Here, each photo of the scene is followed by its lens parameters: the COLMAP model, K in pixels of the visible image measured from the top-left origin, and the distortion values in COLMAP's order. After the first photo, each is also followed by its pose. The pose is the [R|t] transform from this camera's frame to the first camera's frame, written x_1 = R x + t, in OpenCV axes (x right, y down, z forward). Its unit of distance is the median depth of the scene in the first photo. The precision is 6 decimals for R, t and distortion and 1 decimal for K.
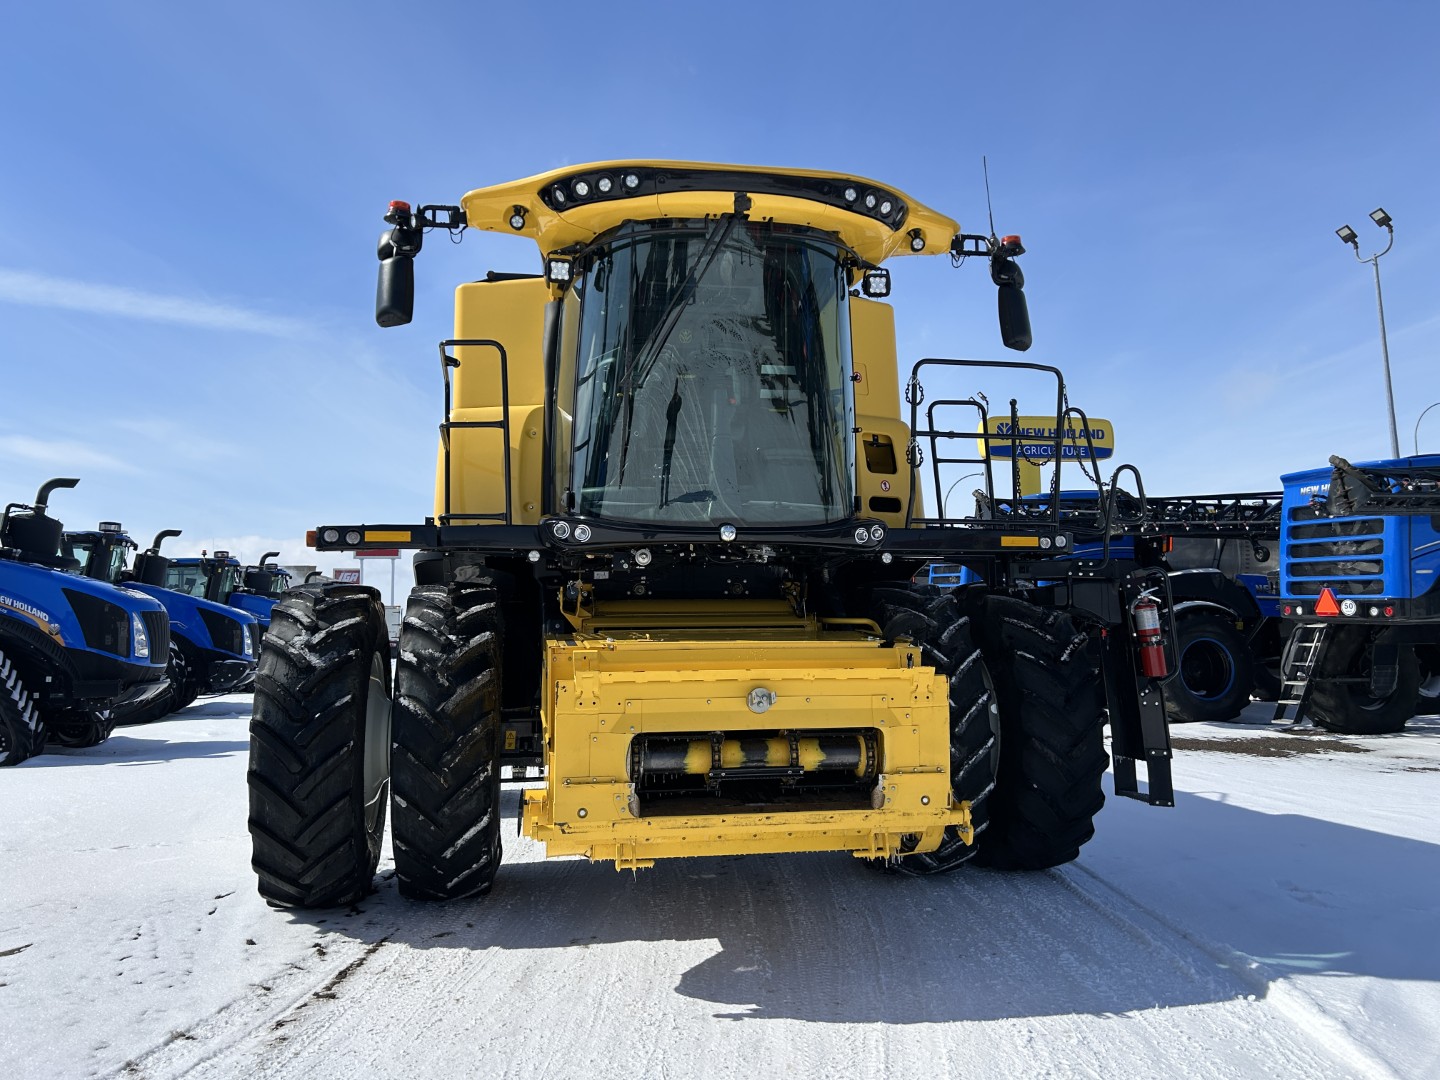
lens RADIAL K [[1039.5, 0, 713.8], [0, 1039.5, 531.4], [0, 0, 1]] dist [0.077743, -0.109041]
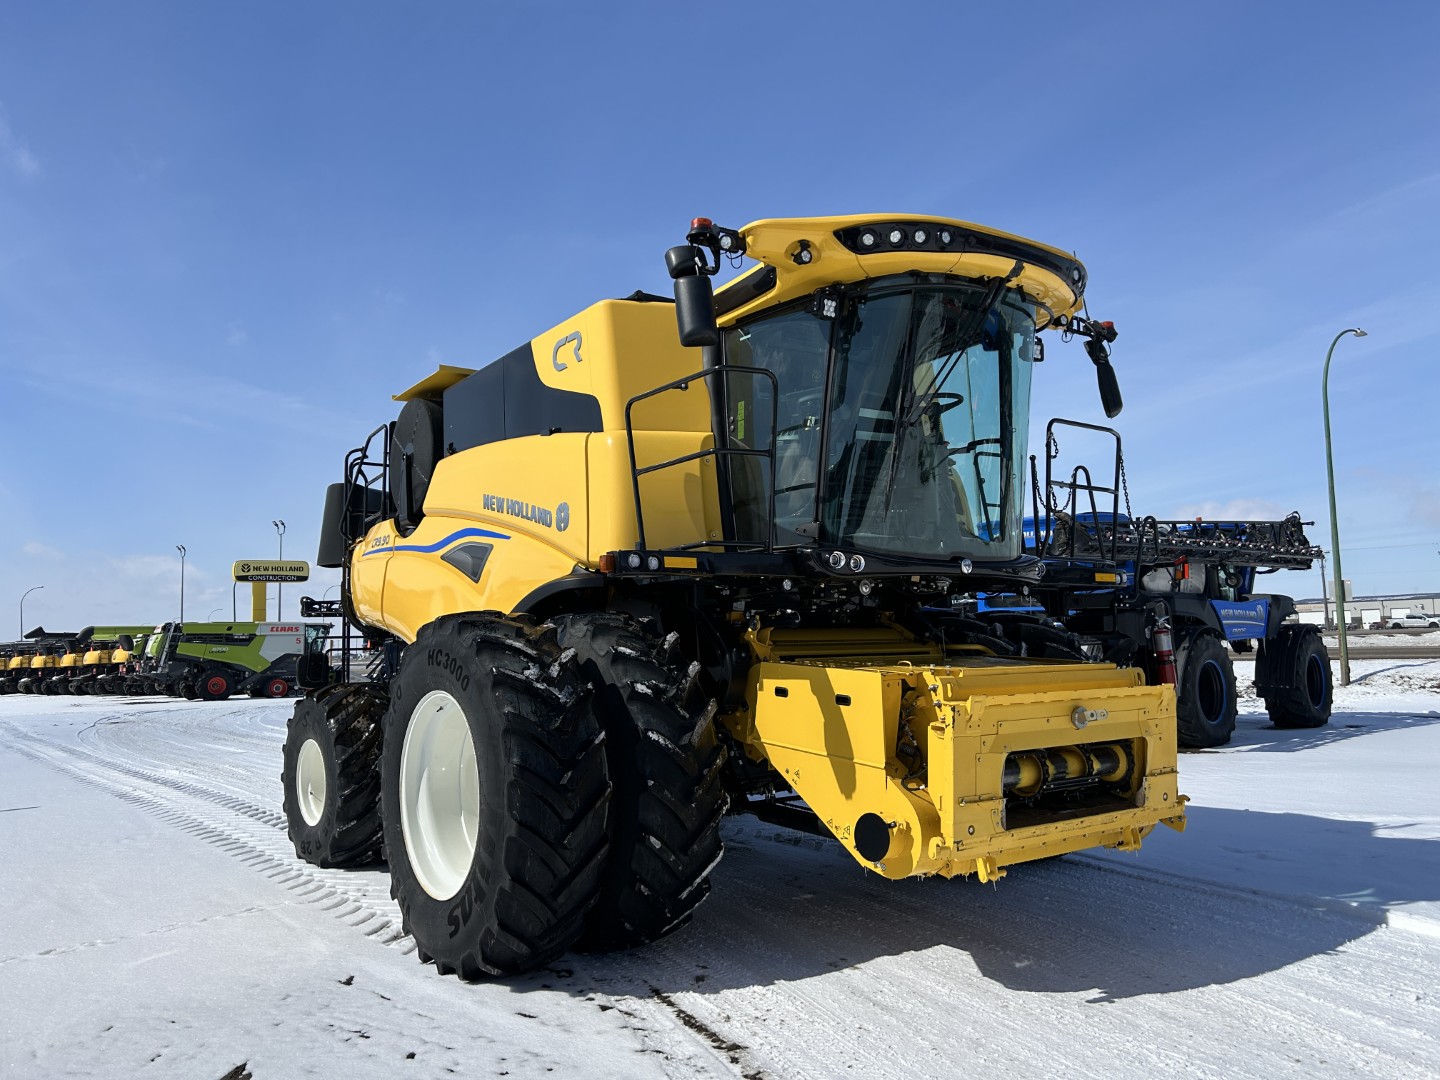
lens RADIAL K [[1039.5, 0, 713.8], [0, 1039.5, 531.4], [0, 0, 1]] dist [0.077743, -0.109041]
pose [[0.908203, 0.032716, 0.417250, -0.683887], [-0.021390, 0.999266, -0.031793, 0.005721], [-0.417984, 0.019949, 0.908235, 0.118044]]
